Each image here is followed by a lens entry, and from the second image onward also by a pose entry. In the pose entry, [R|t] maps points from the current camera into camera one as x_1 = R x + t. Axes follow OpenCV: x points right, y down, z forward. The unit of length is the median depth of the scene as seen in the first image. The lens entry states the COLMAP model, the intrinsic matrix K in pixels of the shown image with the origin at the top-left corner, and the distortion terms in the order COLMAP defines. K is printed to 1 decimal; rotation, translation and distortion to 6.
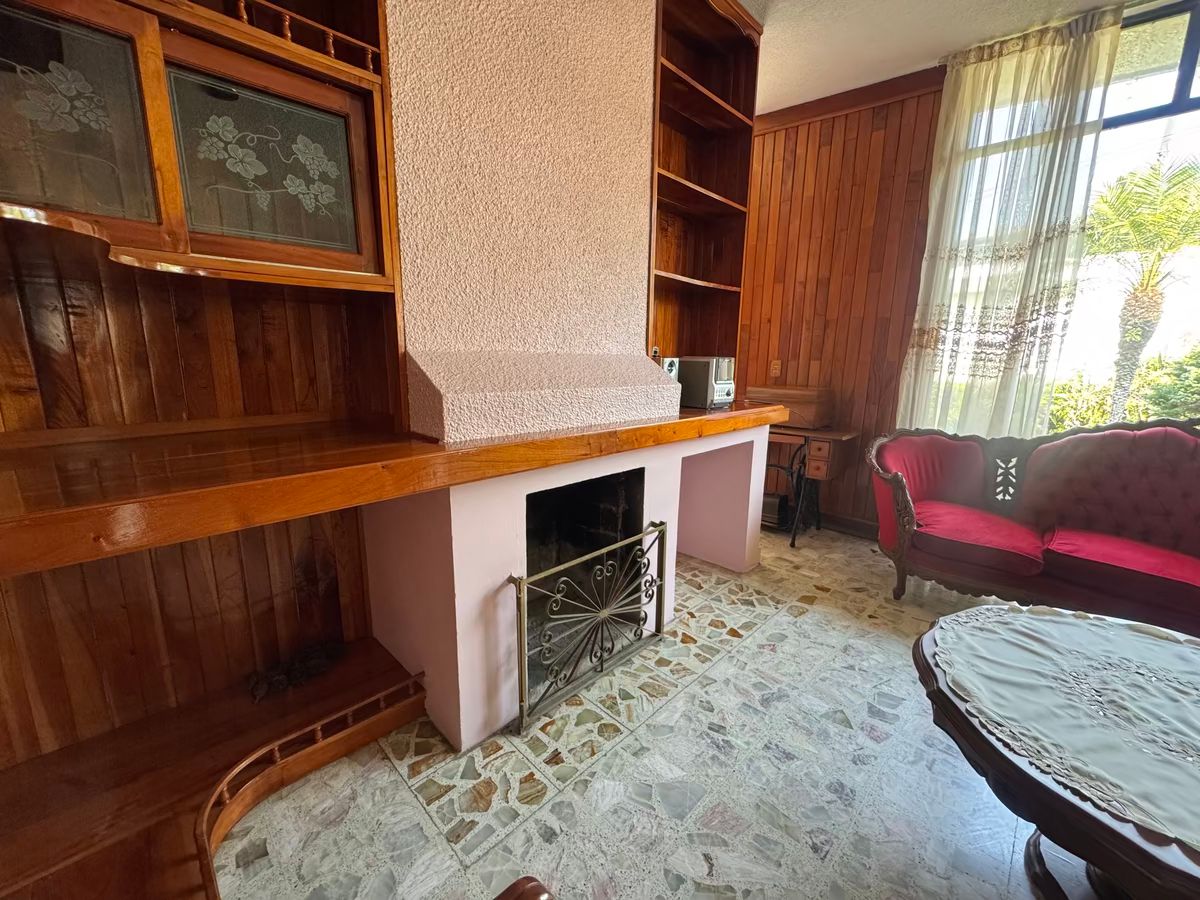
lens RADIAL K [[478.1, 0, 599.1], [0, 478.1, 448.7], [0, 0, 1]] dist [-0.001897, 0.000309]
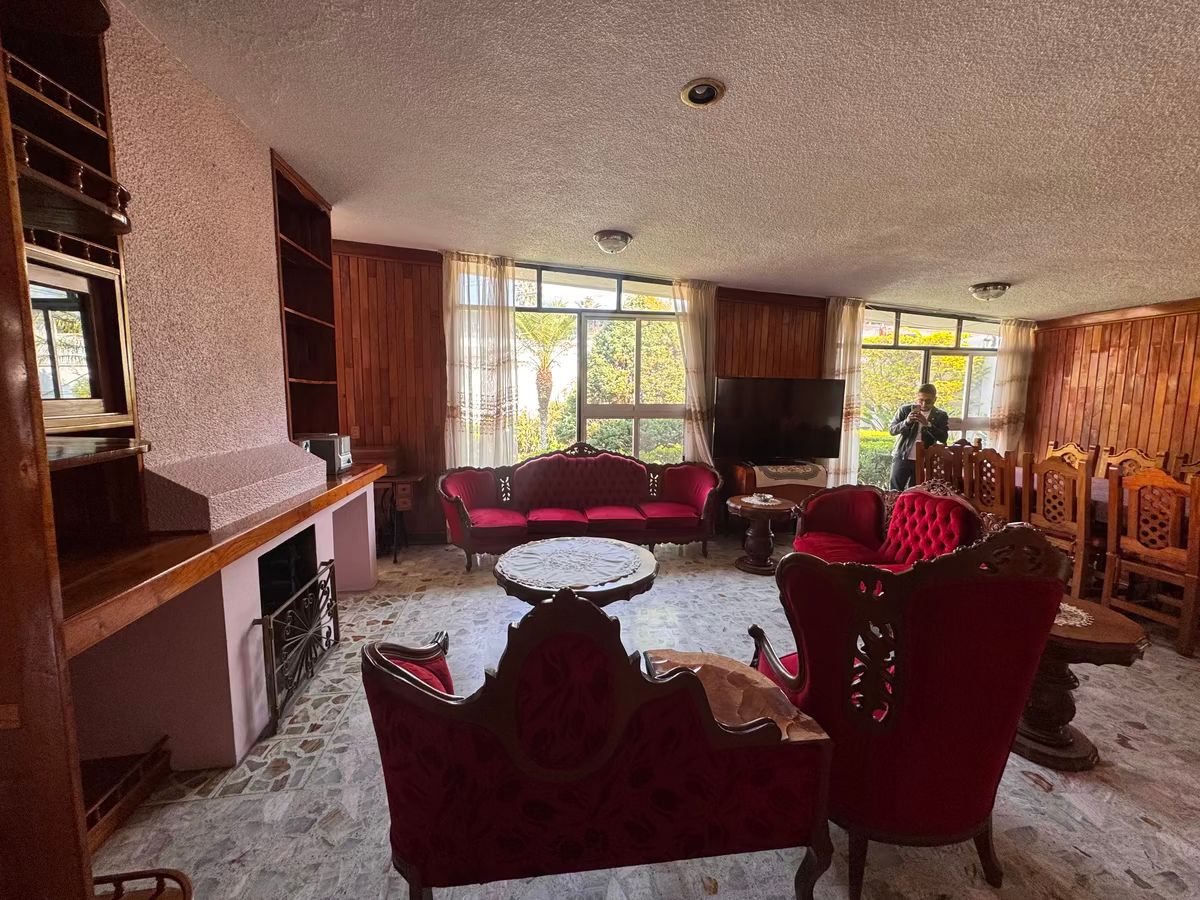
lens RADIAL K [[478.1, 0, 598.5], [0, 478.1, 449.0], [0, 0, 1]] dist [-0.001897, 0.000309]
pose [[0.590679, -0.096257, 0.801145, -0.436572], [0.153309, 0.988162, 0.005692, -0.049966], [-0.792208, 0.119461, 0.598444, -0.442336]]
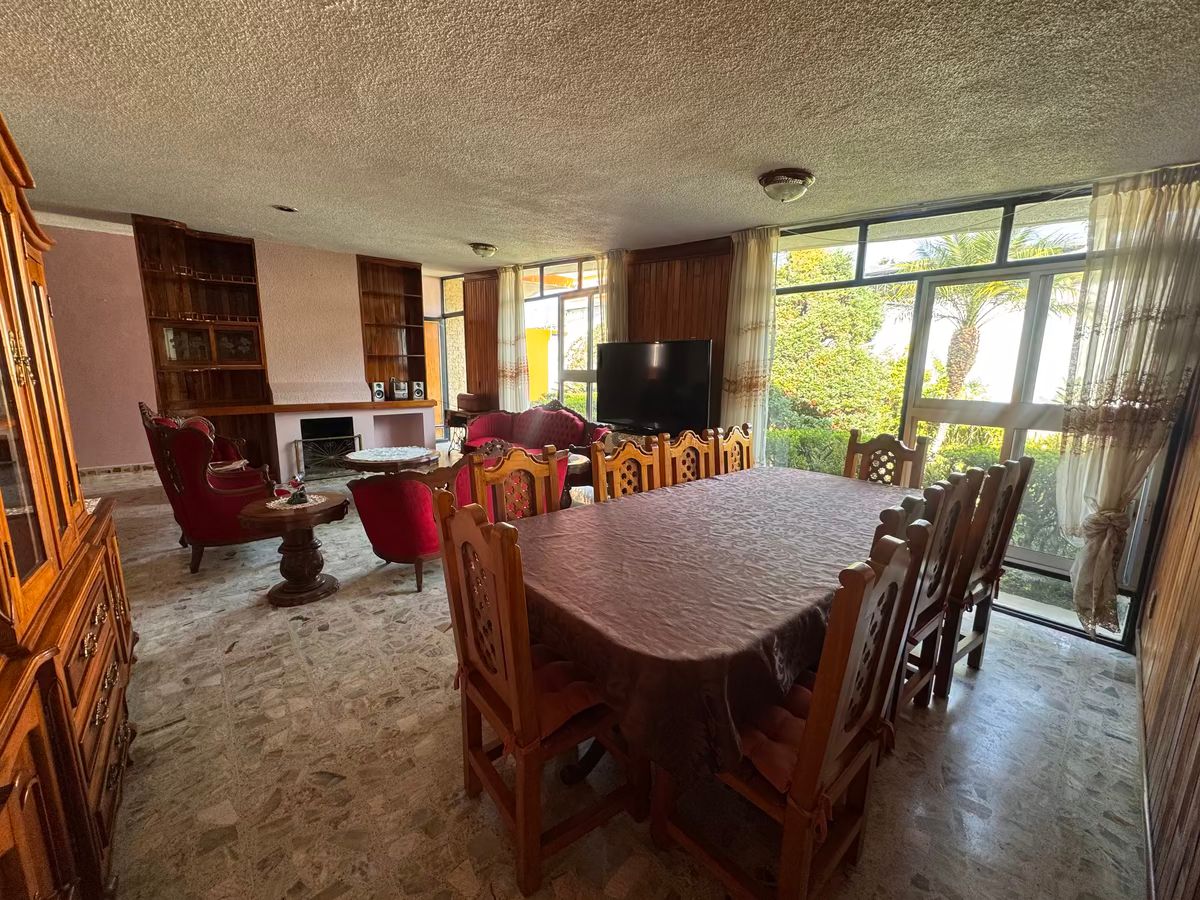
lens RADIAL K [[478.1, 0, 600.7], [0, 478.1, 452.9], [0, 0, 1]] dist [-0.001897, 0.000309]
pose [[0.997601, 0.012715, -0.068049, 1.699544], [-0.013665, 0.999815, -0.013503, 0.257096], [0.067865, 0.014400, 0.997591, -1.802030]]
